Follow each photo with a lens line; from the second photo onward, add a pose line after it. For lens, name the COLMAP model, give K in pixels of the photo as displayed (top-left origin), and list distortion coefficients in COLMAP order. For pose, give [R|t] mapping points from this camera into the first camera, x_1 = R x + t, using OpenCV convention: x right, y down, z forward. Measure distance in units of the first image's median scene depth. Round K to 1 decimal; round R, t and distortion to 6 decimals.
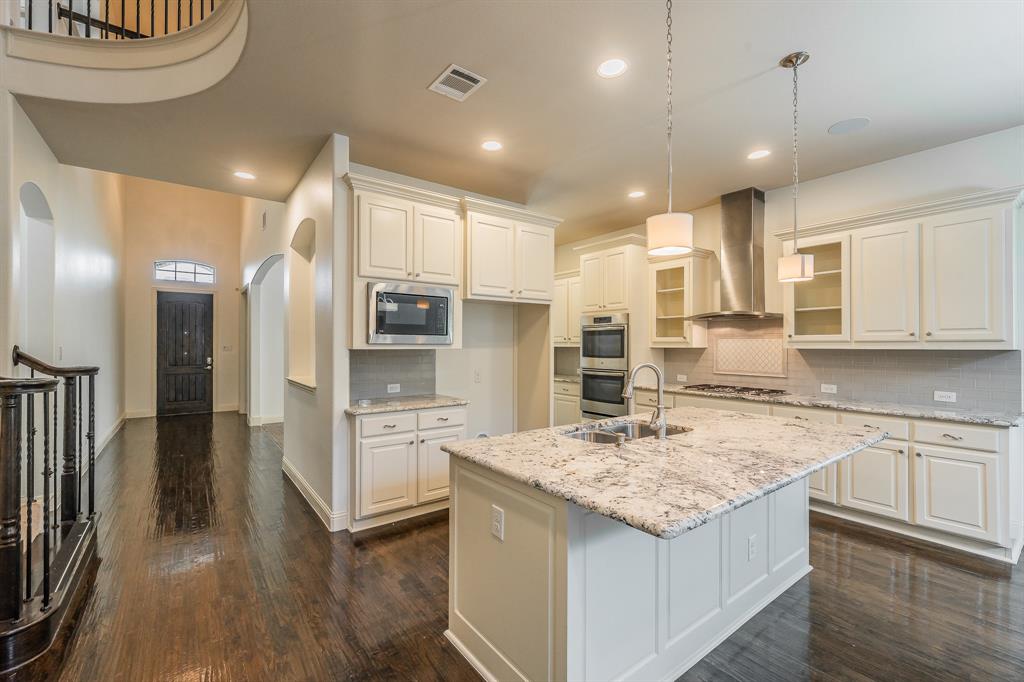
lens RADIAL K [[432.8, 0, 512.0], [0, 432.8, 341.0], [0, 0, 1]] dist [0.010037, 0.000017]
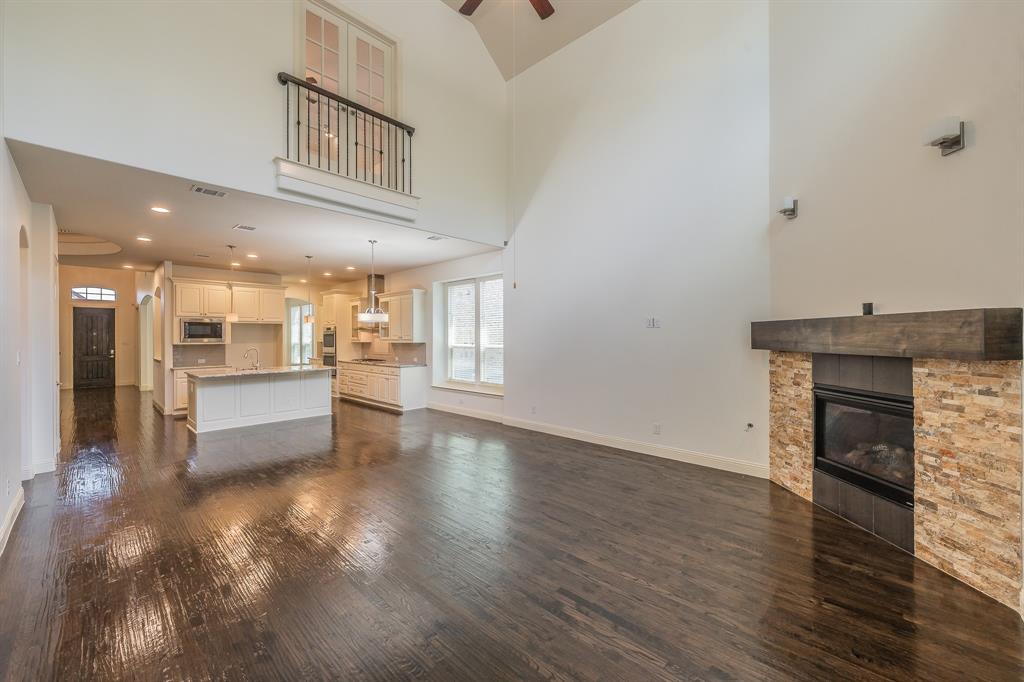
lens RADIAL K [[411.4, 0, 505.6], [0, 411.4, 336.3], [0, 0, 1]] dist [0.007177, -0.000176]
pose [[0.988973, -0.004549, 0.148027, 0.473085], [0.003646, 0.999973, 0.006370, -0.014610], [-0.148052, -0.005760, 0.988963, -0.667048]]
